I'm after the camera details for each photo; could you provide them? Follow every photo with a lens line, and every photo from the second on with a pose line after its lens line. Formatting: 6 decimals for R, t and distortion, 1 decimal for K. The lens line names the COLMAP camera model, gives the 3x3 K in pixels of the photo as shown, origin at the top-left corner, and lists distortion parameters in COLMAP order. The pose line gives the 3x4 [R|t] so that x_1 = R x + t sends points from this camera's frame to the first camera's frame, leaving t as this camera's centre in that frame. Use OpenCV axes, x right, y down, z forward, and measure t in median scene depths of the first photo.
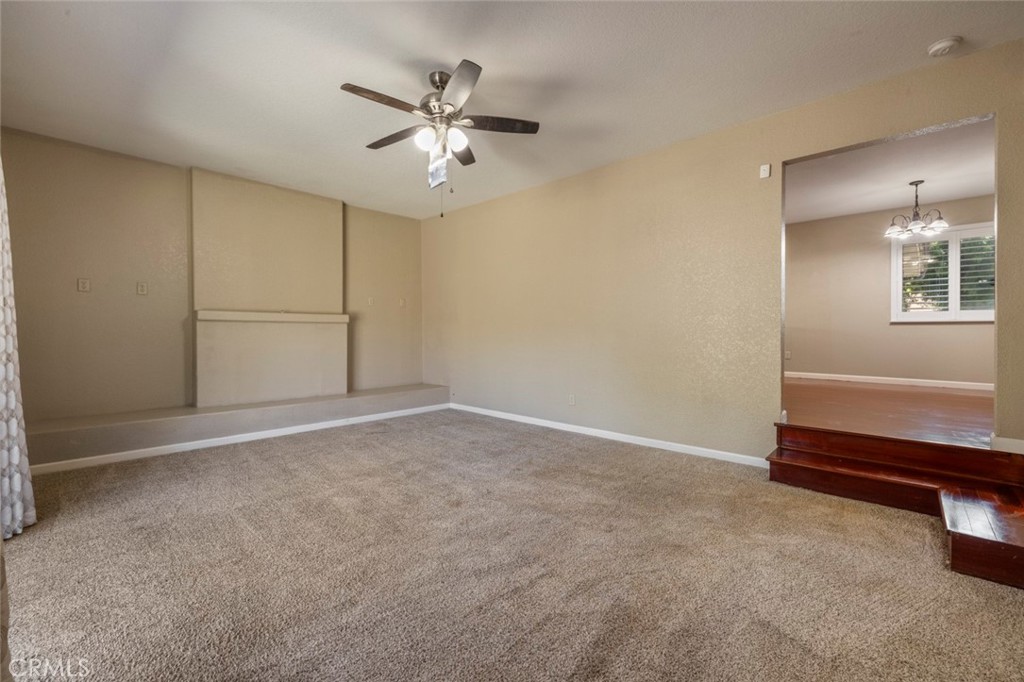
lens RADIAL K [[426.8, 0, 510.5], [0, 426.8, 338.4], [0, 0, 1]] dist [0.000333, -0.000045]
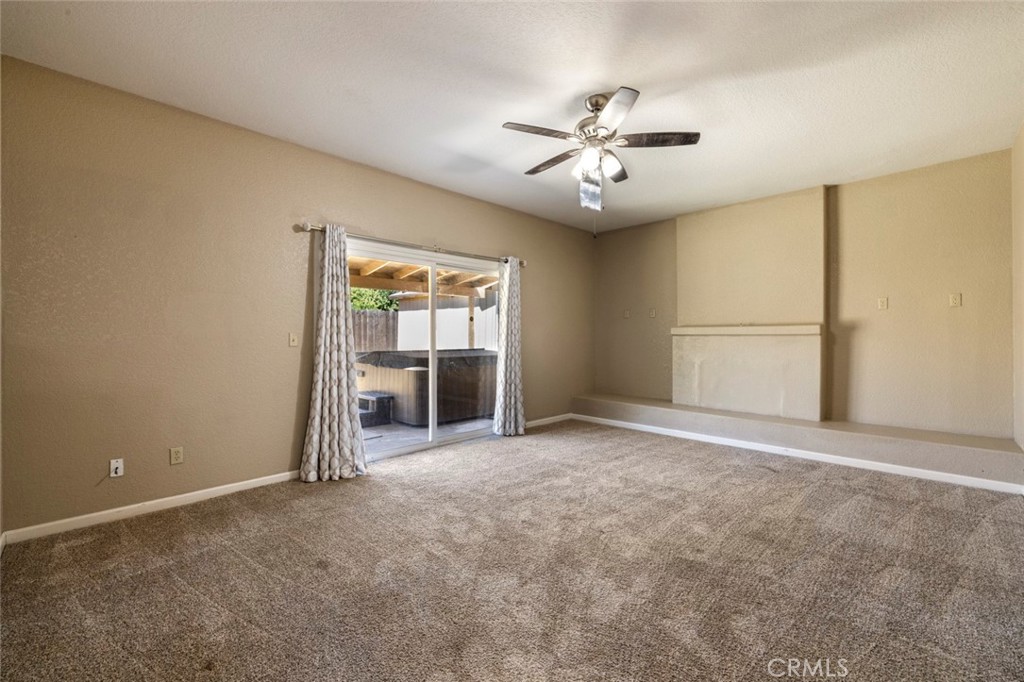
lens RADIAL K [[426.8, 0, 510.5], [0, 426.8, 338.4], [0, 0, 1]] dist [0.000333, -0.000045]
pose [[-0.034512, 0.003341, -0.999399, 0.695117], [-0.011031, 0.999932, 0.003724, -0.039730], [0.999343, 0.011153, -0.034473, 0.676226]]
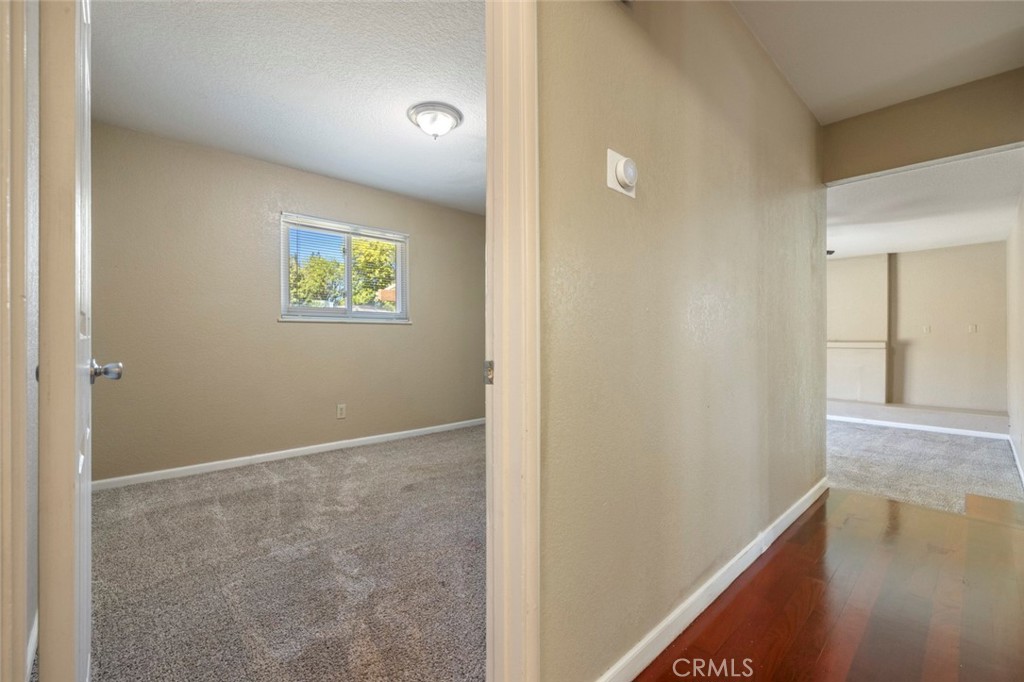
lens RADIAL K [[433.1, 0, 509.0], [0, 433.1, 337.0], [0, 0, 1]] dist [-0.001710, -0.000034]
pose [[-0.073316, 0.000632, -0.997309, 1.551350], [-0.013732, 0.999904, 0.001643, -0.088066], [0.997214, 0.013816, -0.073301, -0.062826]]
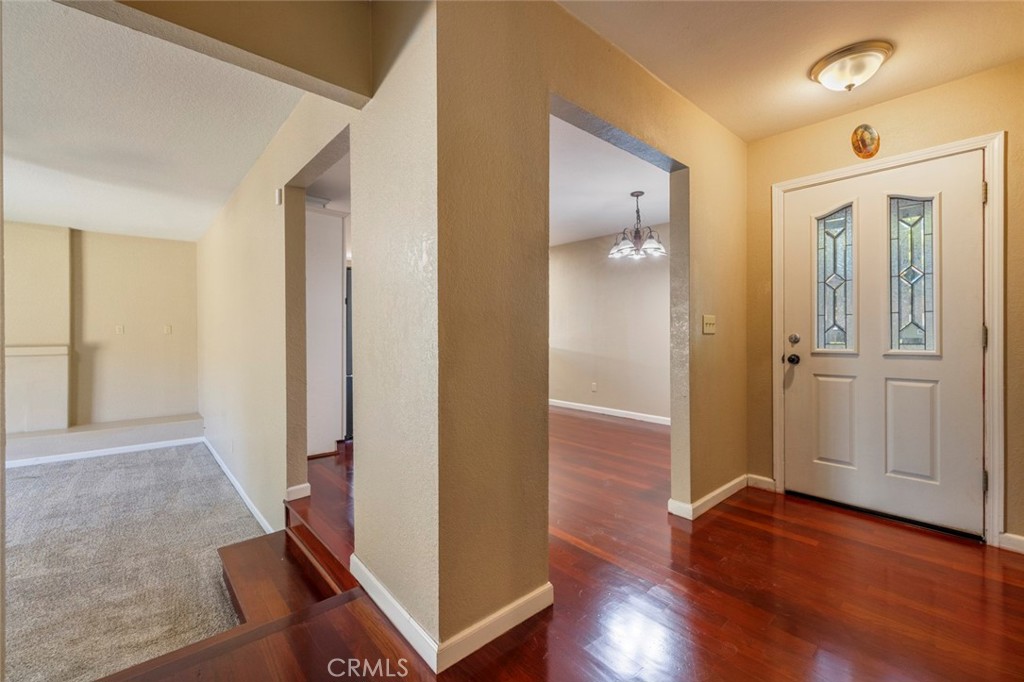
lens RADIAL K [[430.9, 0, 510.8], [0, 430.9, 338.7], [0, 0, 1]] dist [-0.000849, -0.000265]
pose [[0.995397, 0.002539, -0.095804, 1.086604], [-0.003223, 0.999970, -0.006980, -0.105368], [0.095784, 0.007256, 0.995376, 0.200299]]
